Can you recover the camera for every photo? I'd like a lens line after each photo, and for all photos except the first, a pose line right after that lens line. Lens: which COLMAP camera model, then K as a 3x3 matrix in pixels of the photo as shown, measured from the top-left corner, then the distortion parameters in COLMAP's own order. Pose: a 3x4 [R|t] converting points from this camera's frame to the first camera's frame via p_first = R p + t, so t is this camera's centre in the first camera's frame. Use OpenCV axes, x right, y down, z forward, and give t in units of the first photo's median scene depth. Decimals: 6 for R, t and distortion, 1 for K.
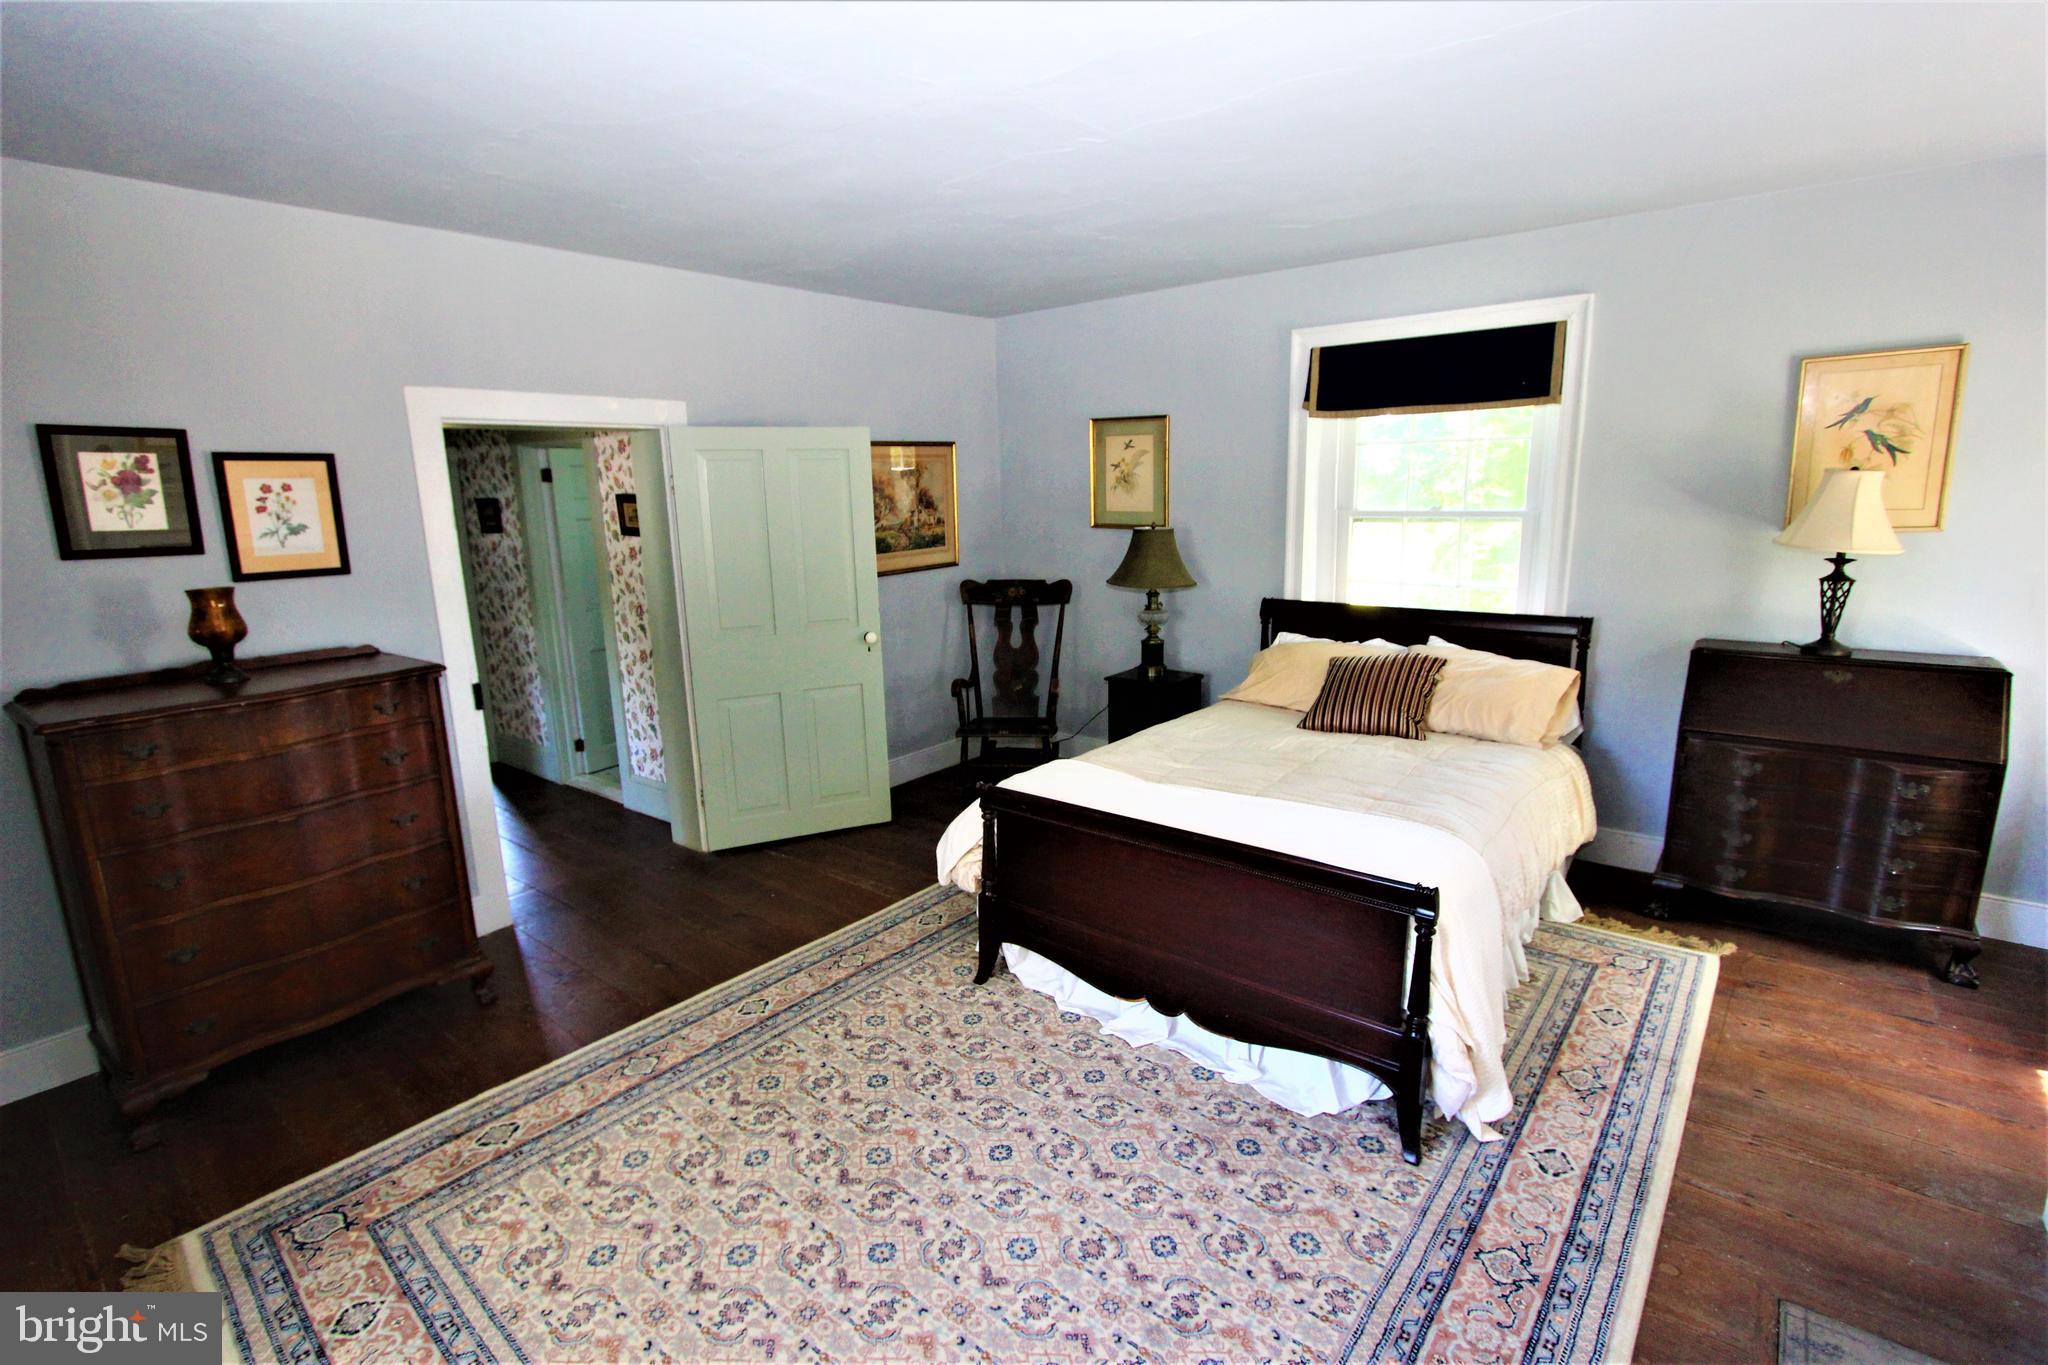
lens RADIAL K [[939.5, 0, 1024.0], [0, 939.5, 682.5], [0, 0, 1]] dist [-0.020604, -0.000404]
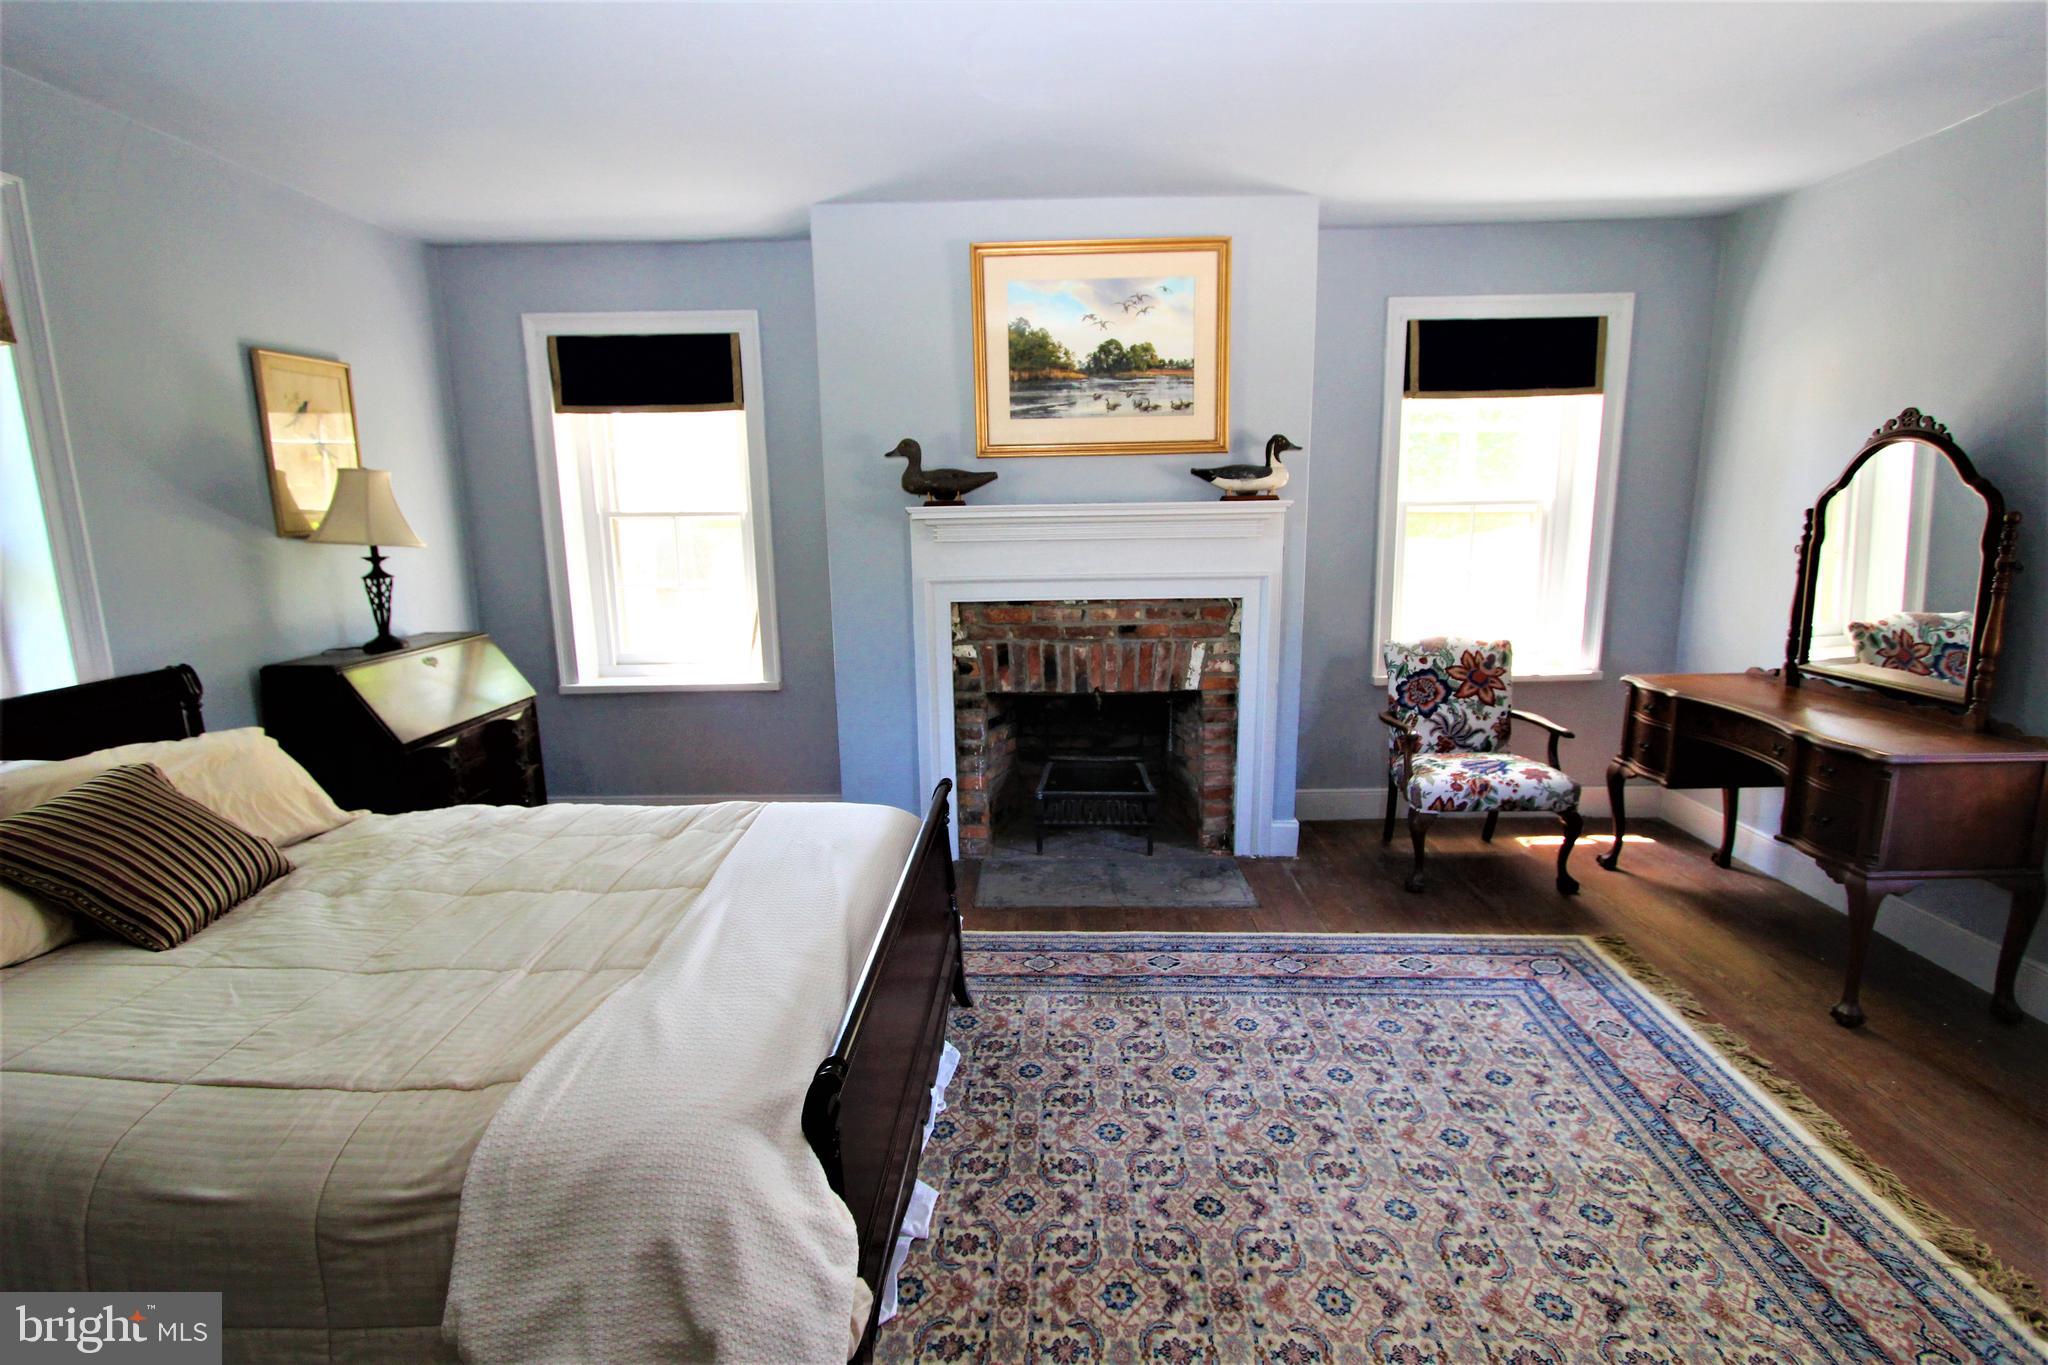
lens RADIAL K [[939.6, 0, 1024.0], [0, 939.6, 687.0], [0, 0, 1]] dist [-0.019887, 0.000344]
pose [[-0.603672, -0.114043, 0.789034, -0.556222], [0.192874, 0.939423, 0.283343, -0.213595], [-0.773550, 0.323231, -0.545108, 1.499539]]
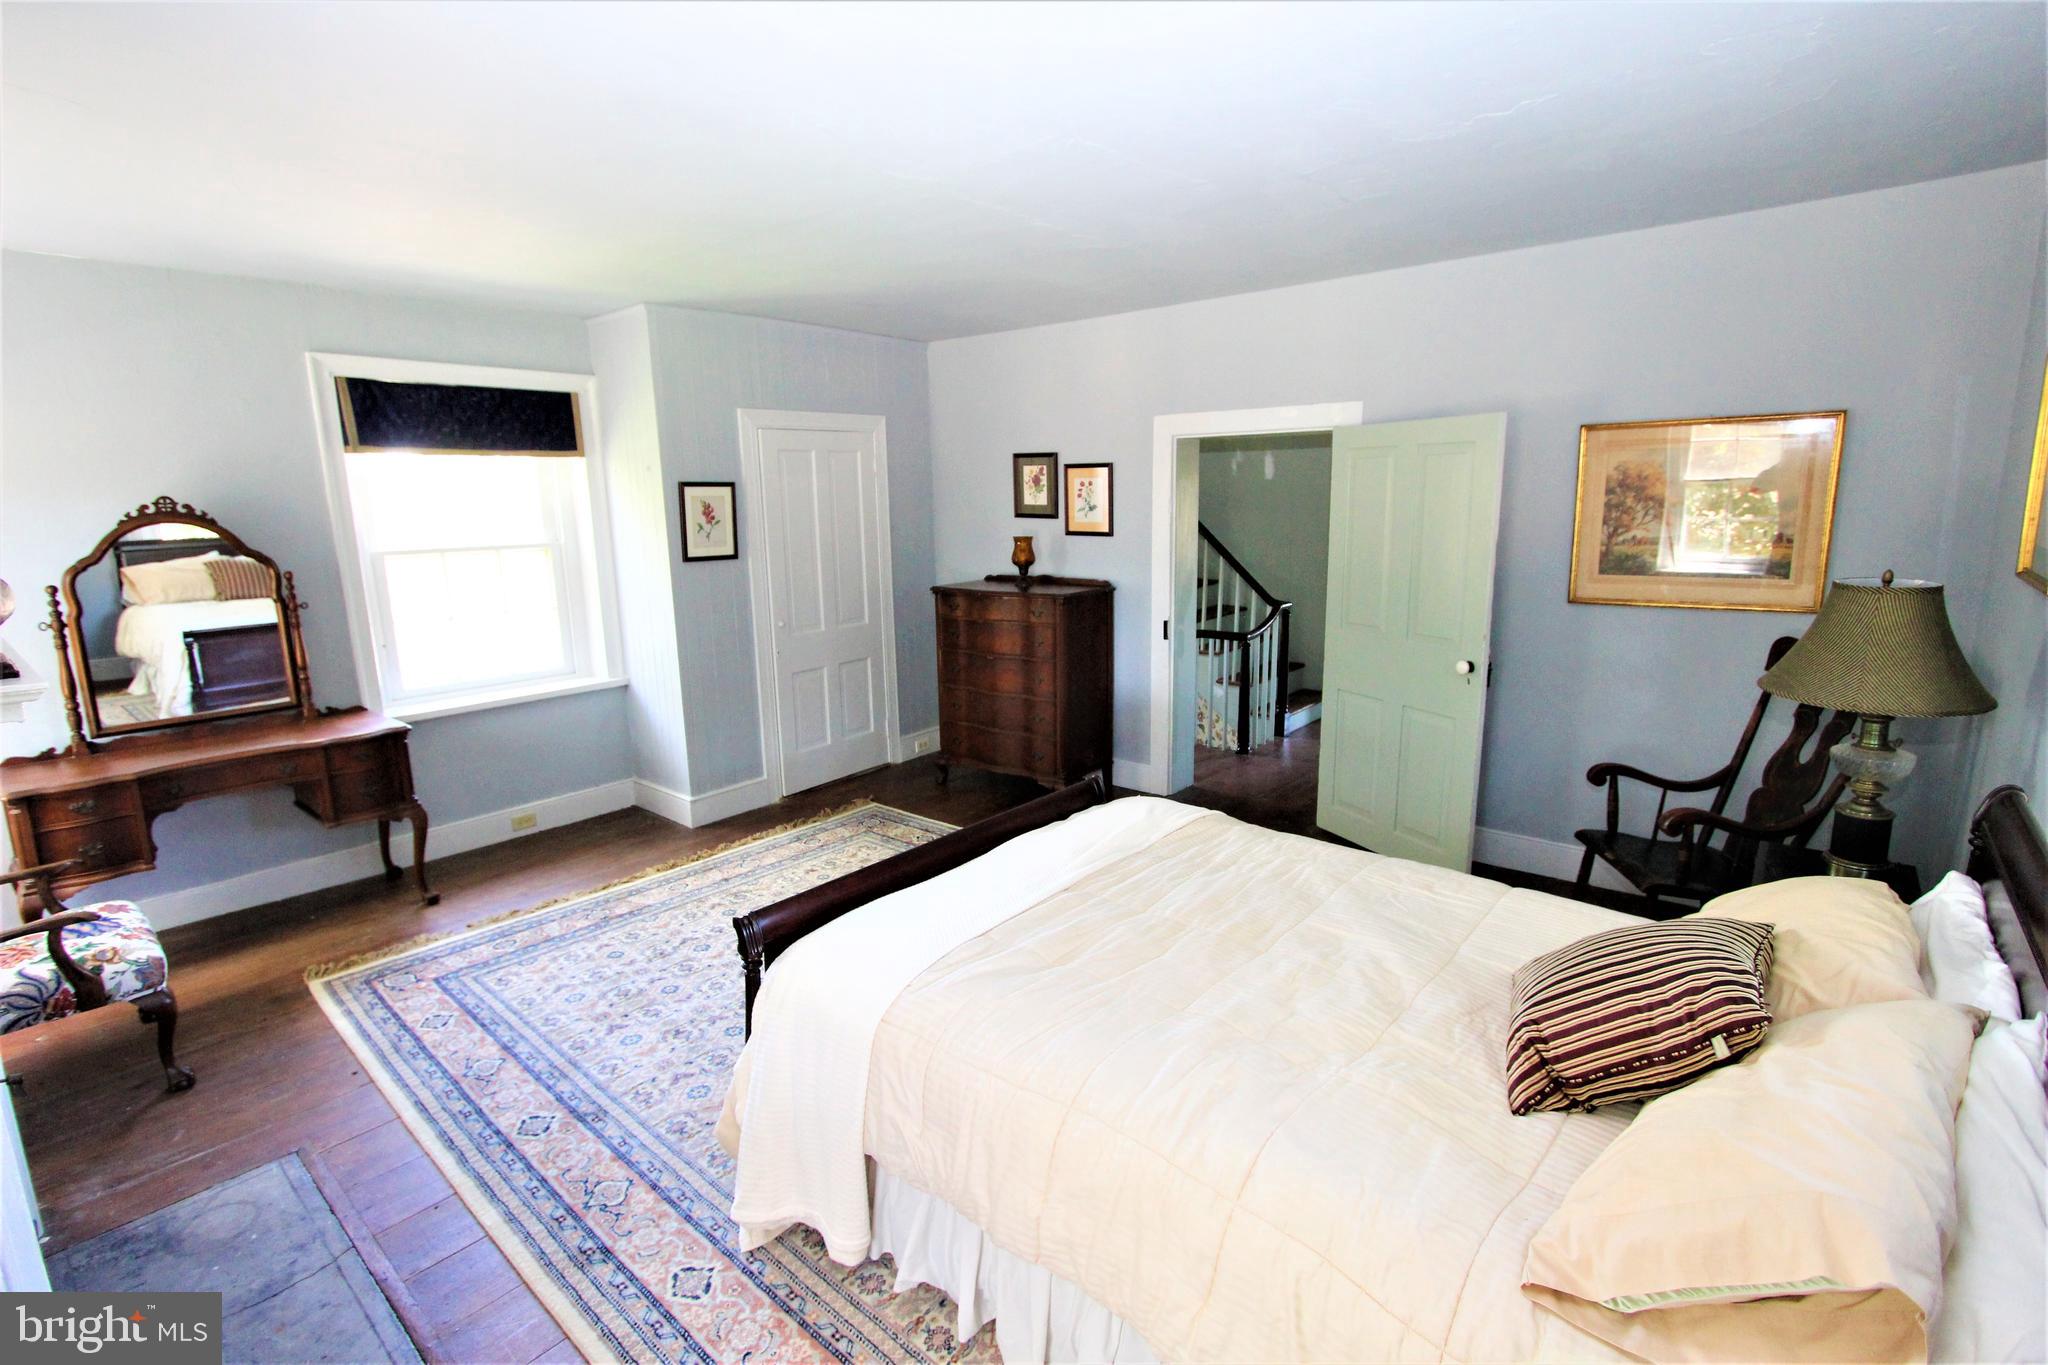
lens RADIAL K [[939.5, 0, 1024.0], [0, 939.5, 682.5], [0, 0, 1]] dist [-0.020604, -0.000404]
pose [[-0.014667, 0.223237, -0.974654, 1.309583], [-0.183927, 0.957523, 0.222081, -0.291681], [0.982830, 0.182523, 0.027015, 1.187426]]
